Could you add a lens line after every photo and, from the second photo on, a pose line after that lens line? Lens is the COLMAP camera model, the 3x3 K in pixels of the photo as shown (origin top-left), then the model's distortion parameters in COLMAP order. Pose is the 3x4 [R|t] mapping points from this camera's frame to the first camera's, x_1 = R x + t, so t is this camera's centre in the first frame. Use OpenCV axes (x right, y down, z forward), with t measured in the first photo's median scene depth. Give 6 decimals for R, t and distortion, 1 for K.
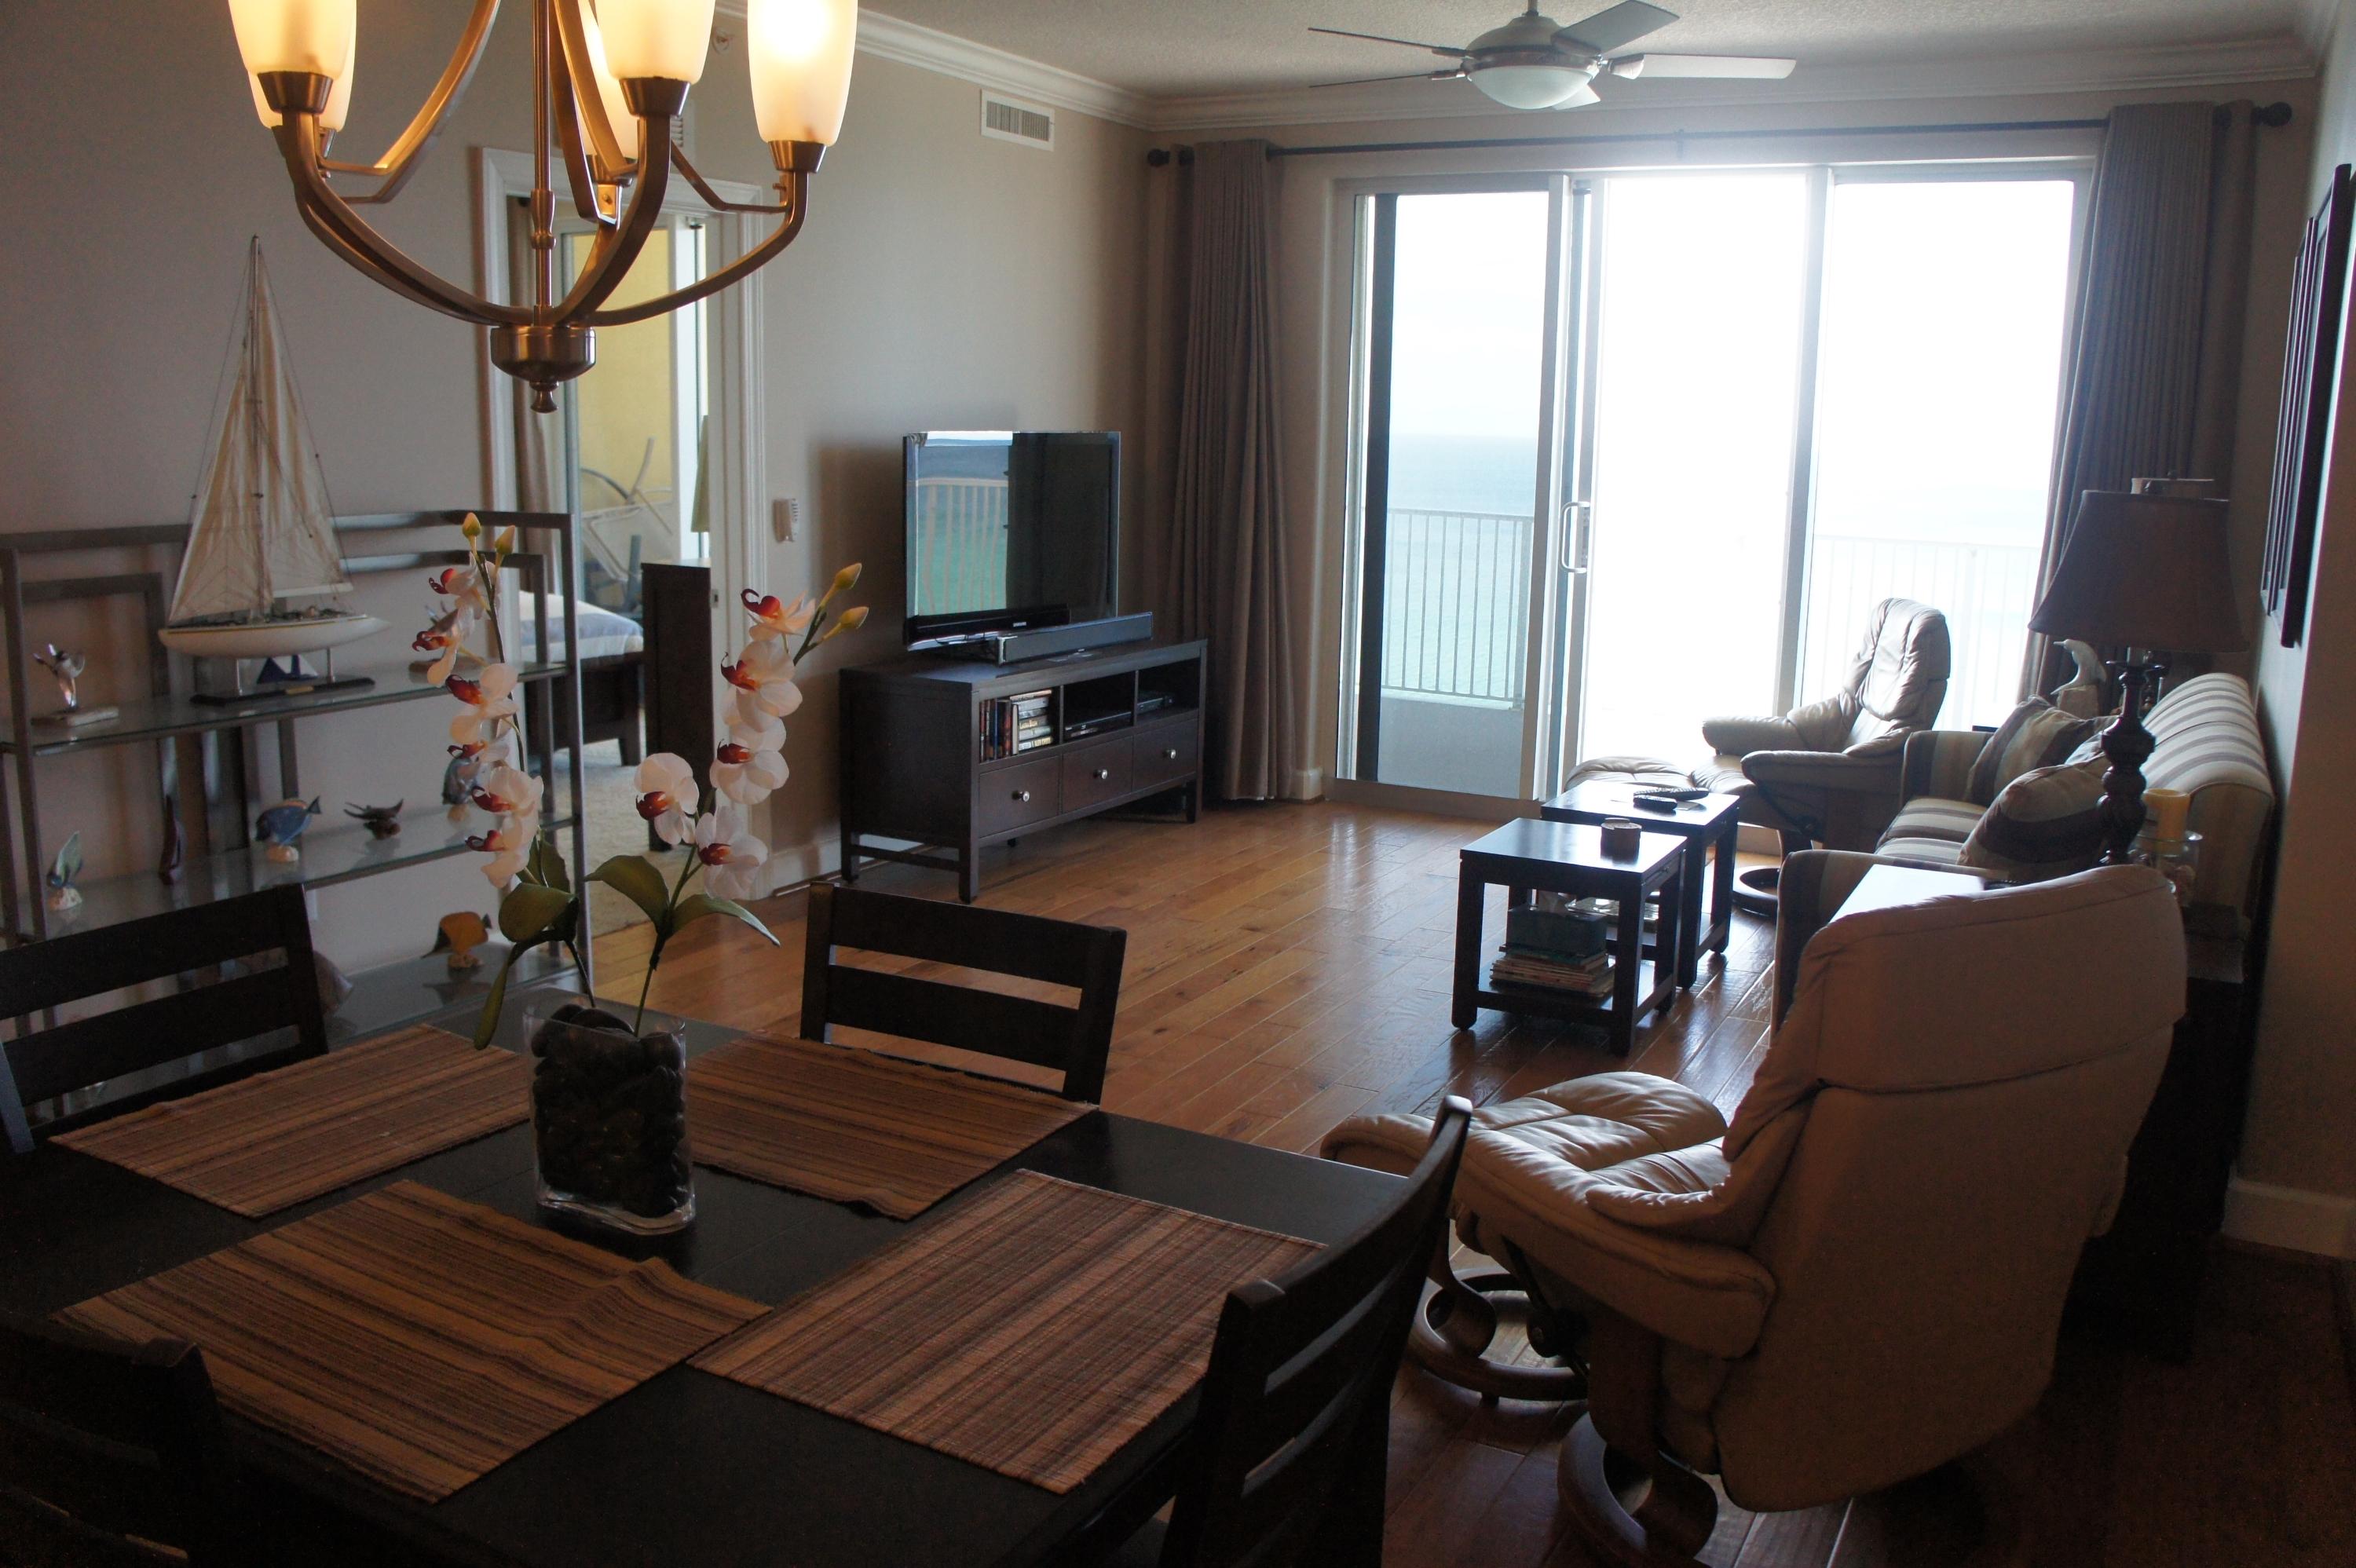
lens RADIAL K [[1925.5, 0, 1203.9], [0, 1925.5, 792.8], [0, 0, 1]] dist [-0.167359, 0.141897]
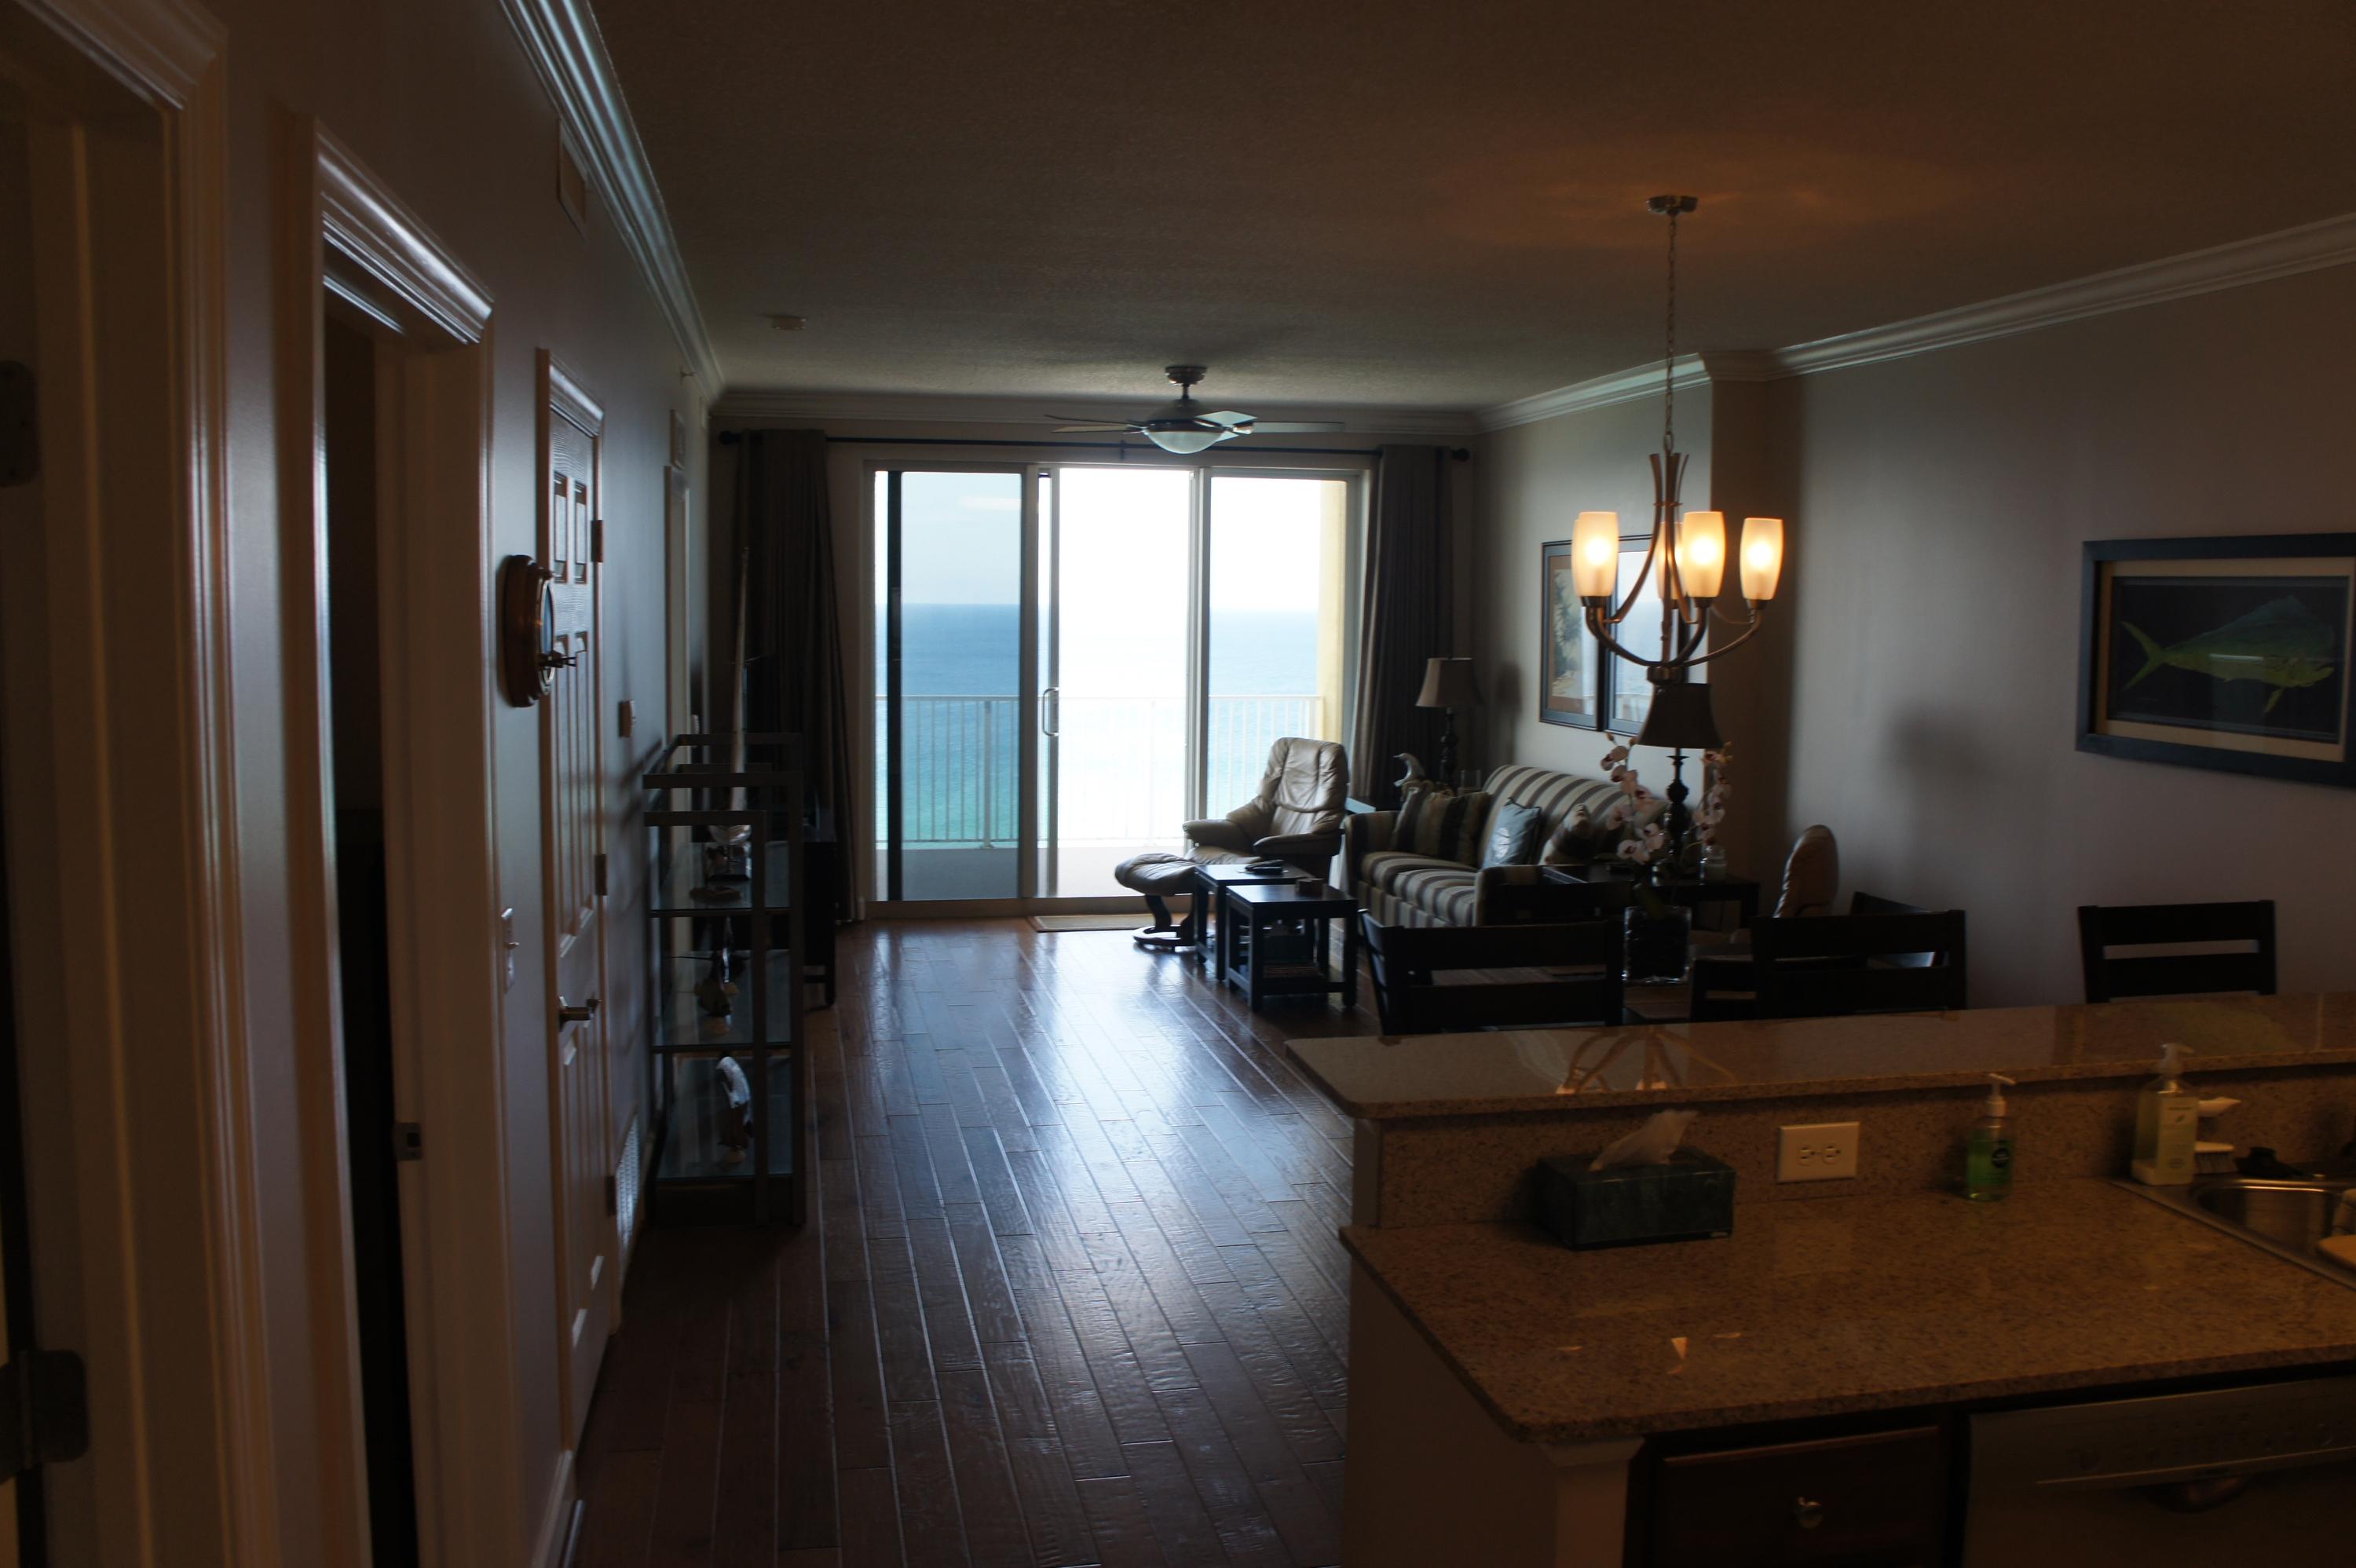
lens RADIAL K [[1925.5, 0, 1203.9], [0, 1925.5, 792.8], [0, 0, 1]] dist [-0.167359, 0.141897]
pose [[0.757307, -0.079168, 0.648242, -0.656176], [0.126216, 0.991653, -0.026344, -0.019339], [-0.640746, 0.101769, 0.760978, -0.176377]]
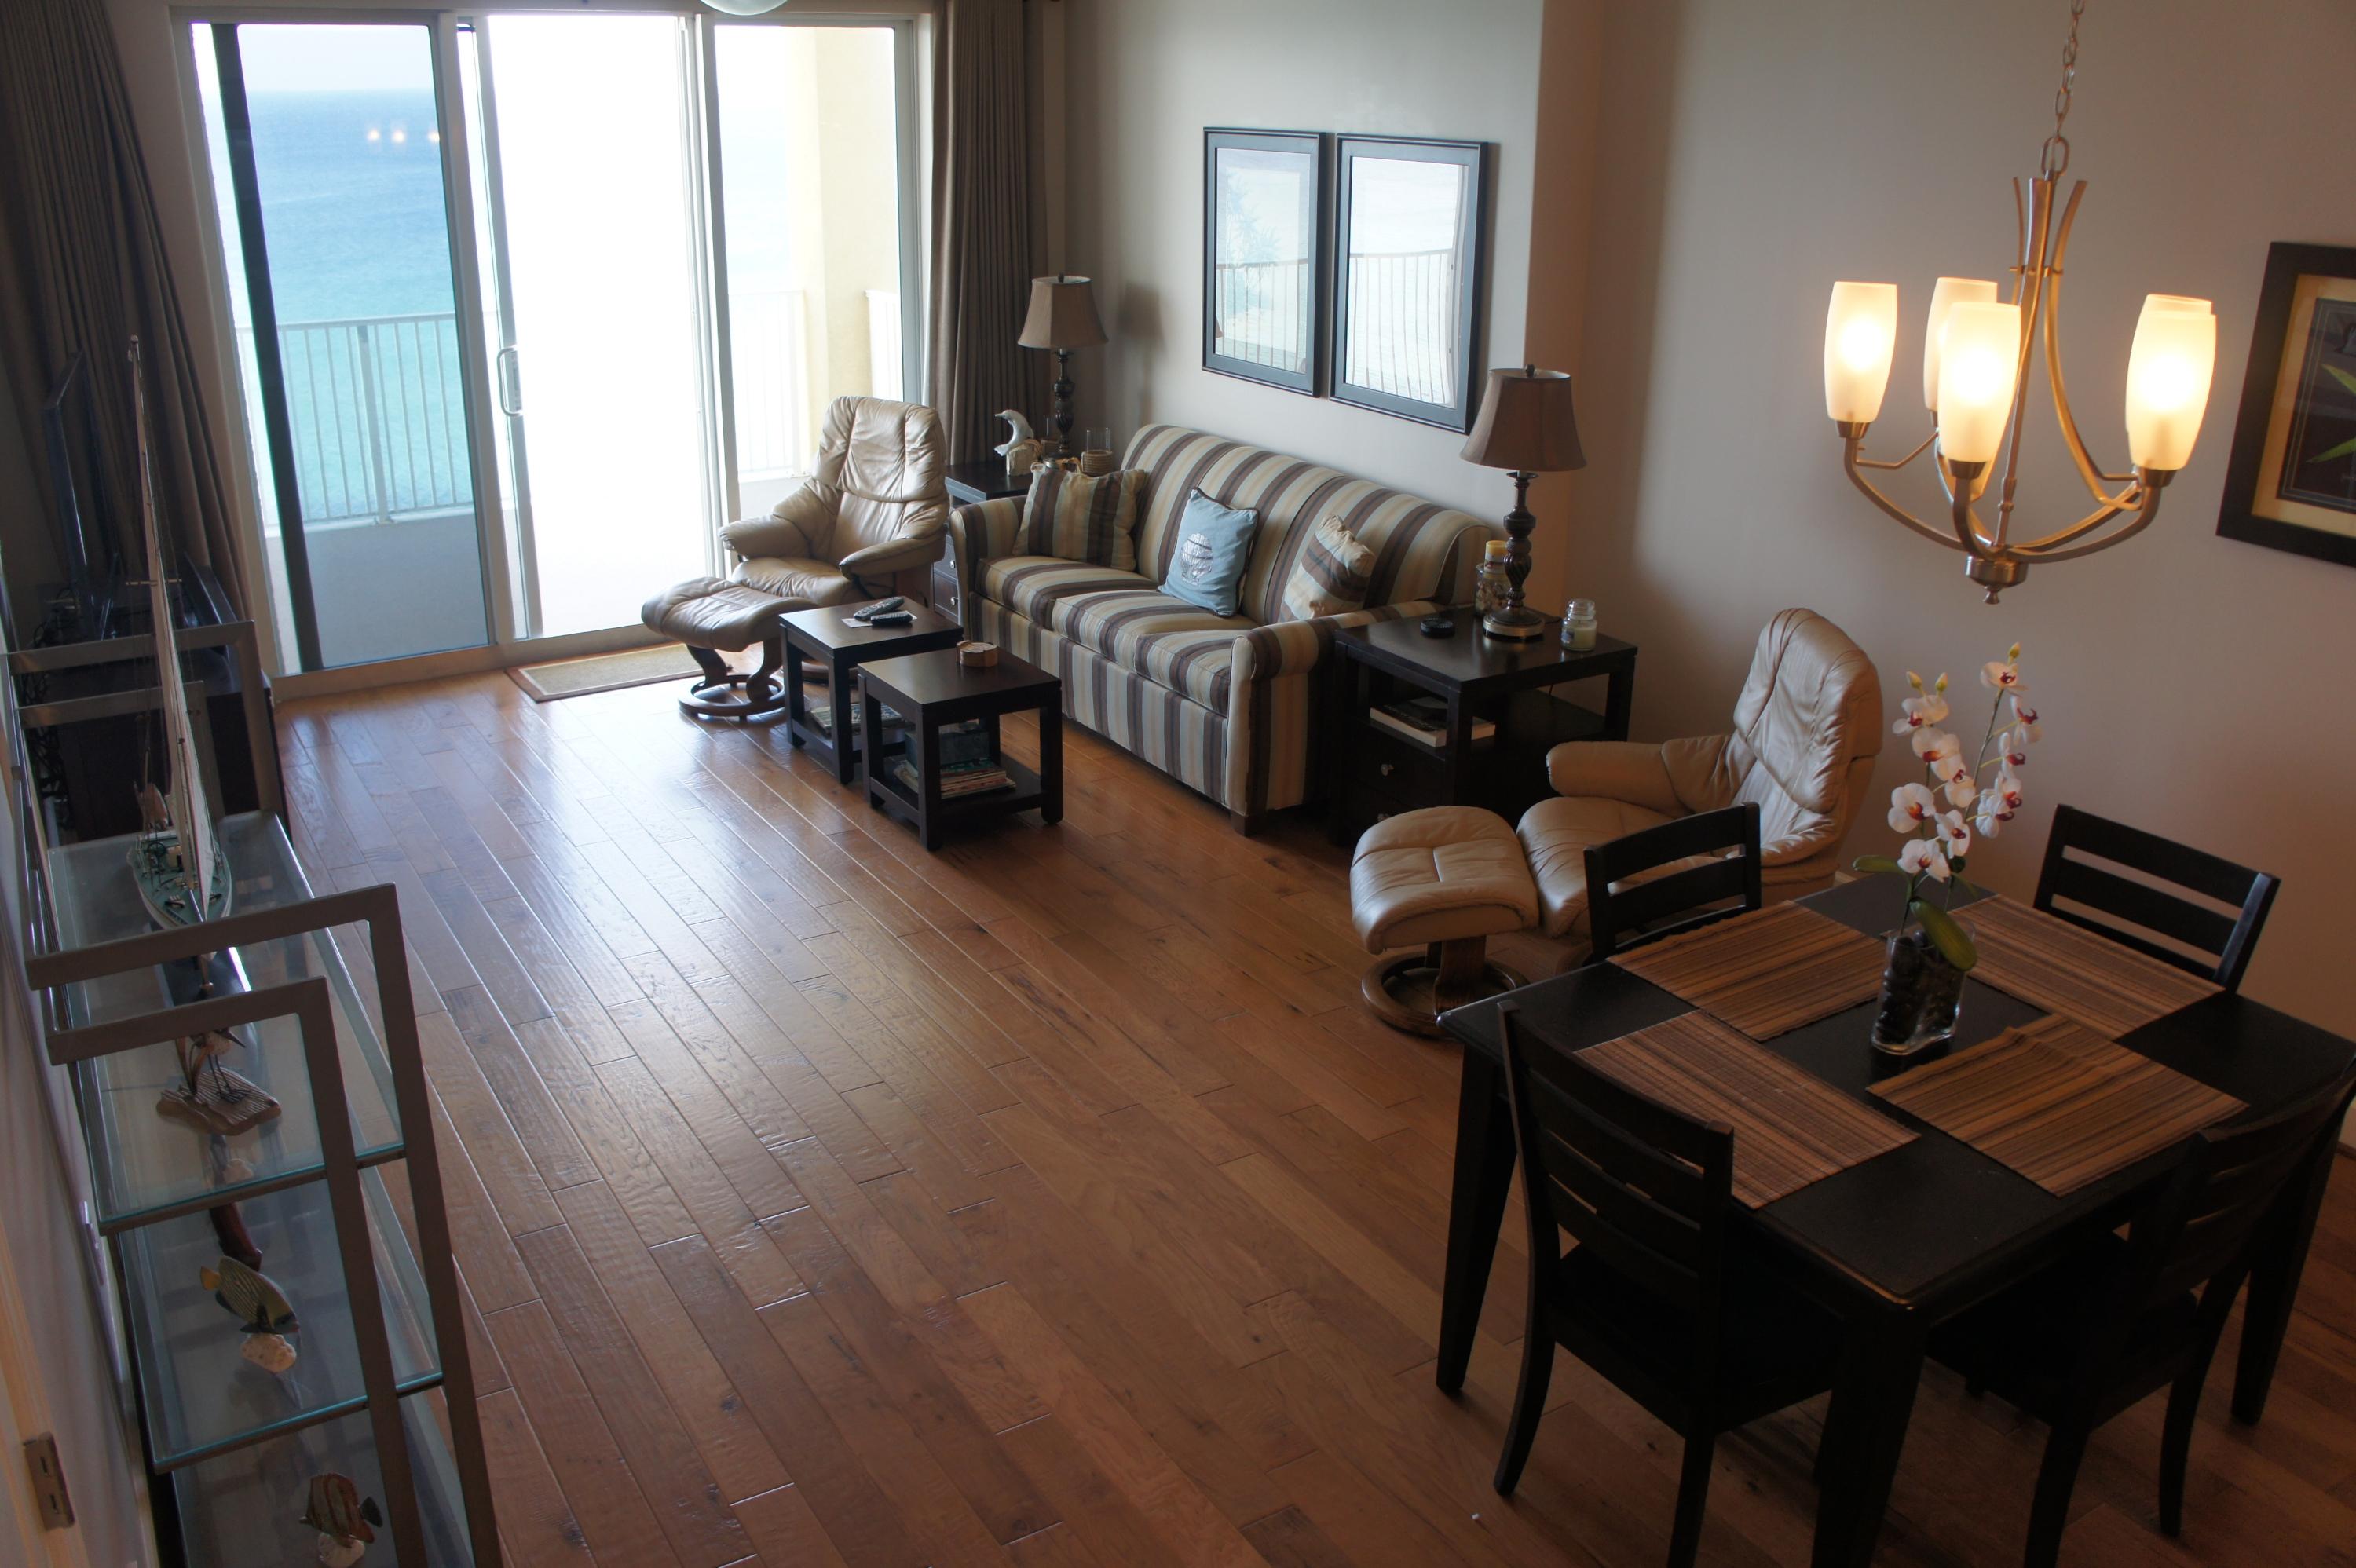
lens RADIAL K [[1925.5, 0, 1203.9], [0, 1925.5, 792.8], [0, 0, 1]] dist [-0.167359, 0.141897]
pose [[0.477883, -0.328265, 0.814782, -0.501660], [0.158014, 0.944544, 0.287867, -0.153145], [-0.864095, -0.008820, 0.503252, 0.176106]]
